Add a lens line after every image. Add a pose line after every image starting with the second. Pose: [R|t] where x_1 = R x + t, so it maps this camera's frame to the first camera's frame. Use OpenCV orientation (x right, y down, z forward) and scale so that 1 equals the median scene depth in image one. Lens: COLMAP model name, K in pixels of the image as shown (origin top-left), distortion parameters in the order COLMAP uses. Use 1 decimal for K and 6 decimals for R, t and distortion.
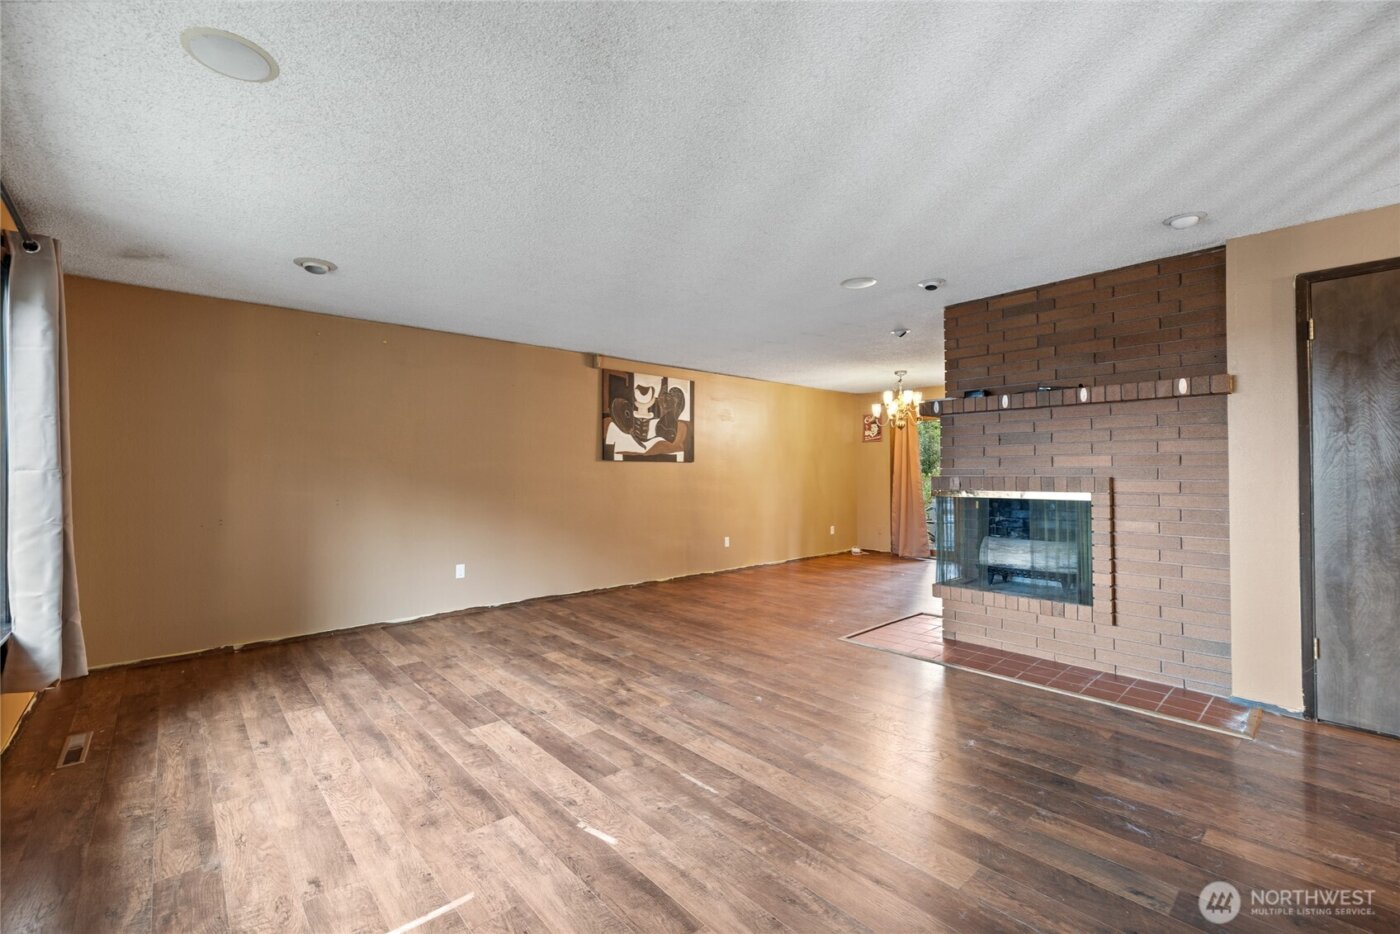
lens RADIAL K [[587.3, 0, 696.9], [0, 587.3, 470.0], [0, 0, 1]] dist [0.001980, -0.000313]
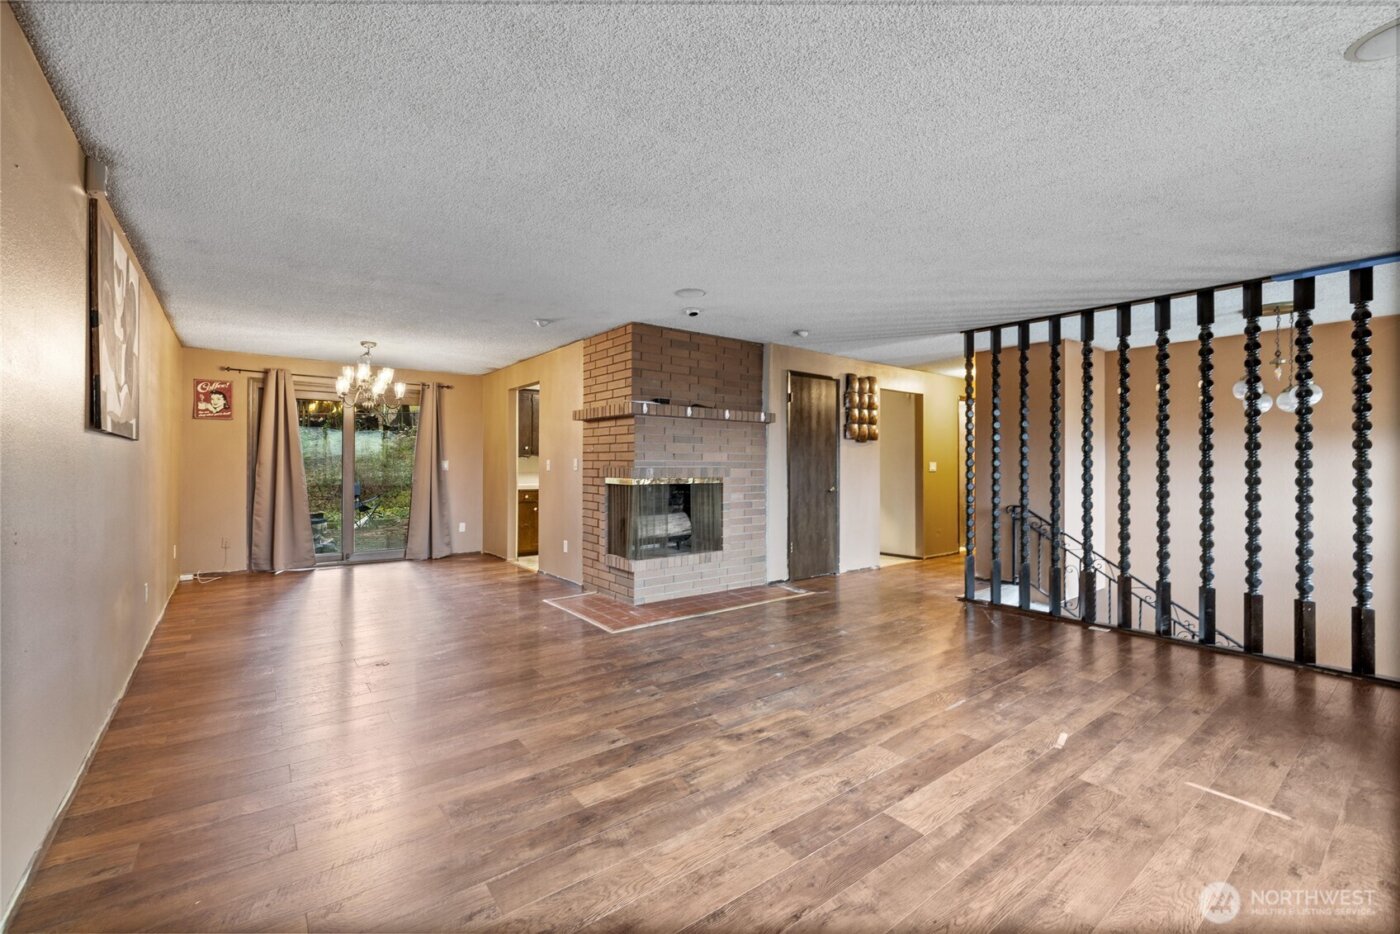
lens RADIAL K [[587.3, 0, 664.6], [0, 587.3, 463.4], [0, 0, 1]] dist [0.001980, -0.000313]
pose [[0.102957, 0.003986, 0.994678, -1.015426], [-0.007370, 0.999968, -0.003245, 0.008992], [-0.994658, -0.006997, 0.102984, 1.135759]]
